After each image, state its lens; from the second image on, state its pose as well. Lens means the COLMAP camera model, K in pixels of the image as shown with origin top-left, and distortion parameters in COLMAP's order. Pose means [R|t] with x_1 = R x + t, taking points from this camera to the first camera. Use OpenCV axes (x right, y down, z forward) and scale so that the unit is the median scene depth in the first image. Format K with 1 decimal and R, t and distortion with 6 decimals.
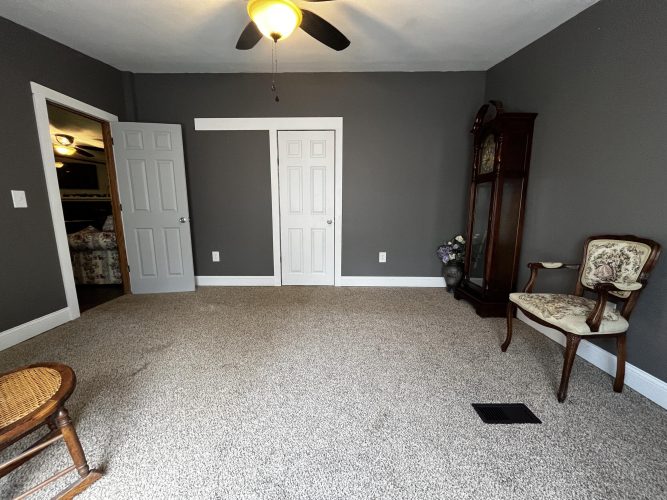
lens RADIAL K [[270.6, 0, 331.2], [0, 270.6, 249.6], [0, 0, 1]] dist [-0.002521, -0.000374]
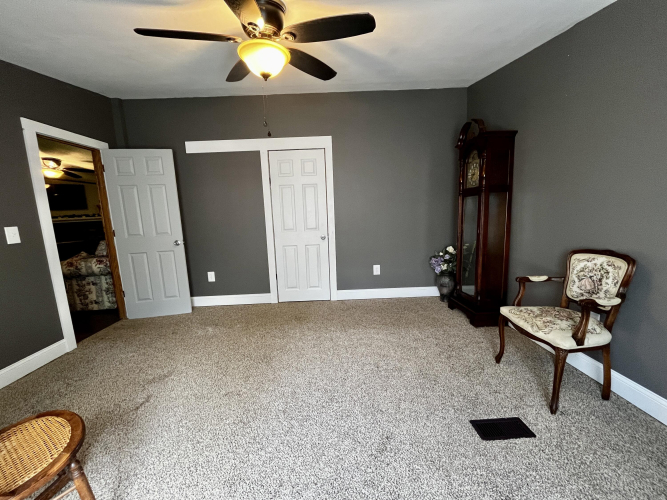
lens RADIAL K [[270.6, 0, 331.2], [0, 270.6, 249.6], [0, 0, 1]] dist [-0.002521, -0.000374]
pose [[0.998681, -0.044116, 0.026282, -0.006626], [0.044531, 0.998889, -0.015414, -0.058279], [-0.025573, 0.016564, 0.999536, -0.023146]]
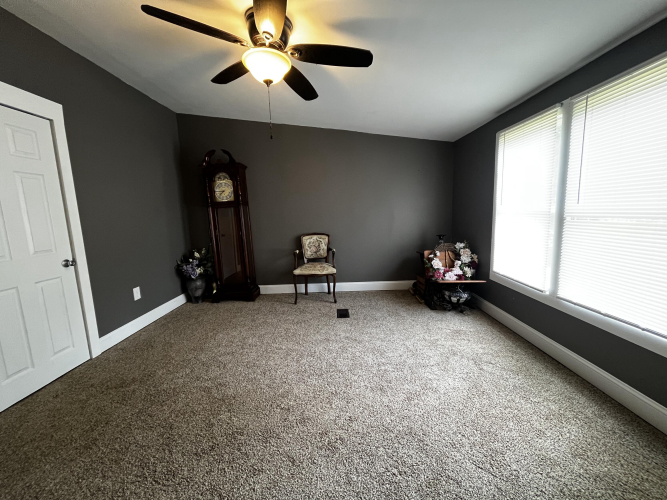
lens RADIAL K [[270.6, 0, 331.2], [0, 270.6, 249.6], [0, 0, 1]] dist [-0.002521, -0.000374]
pose [[0.000638, -0.140612, 0.990065, -0.891164], [0.198609, 0.970359, 0.137685, -0.142420], [-0.980079, 0.196548, 0.028546, 0.544033]]
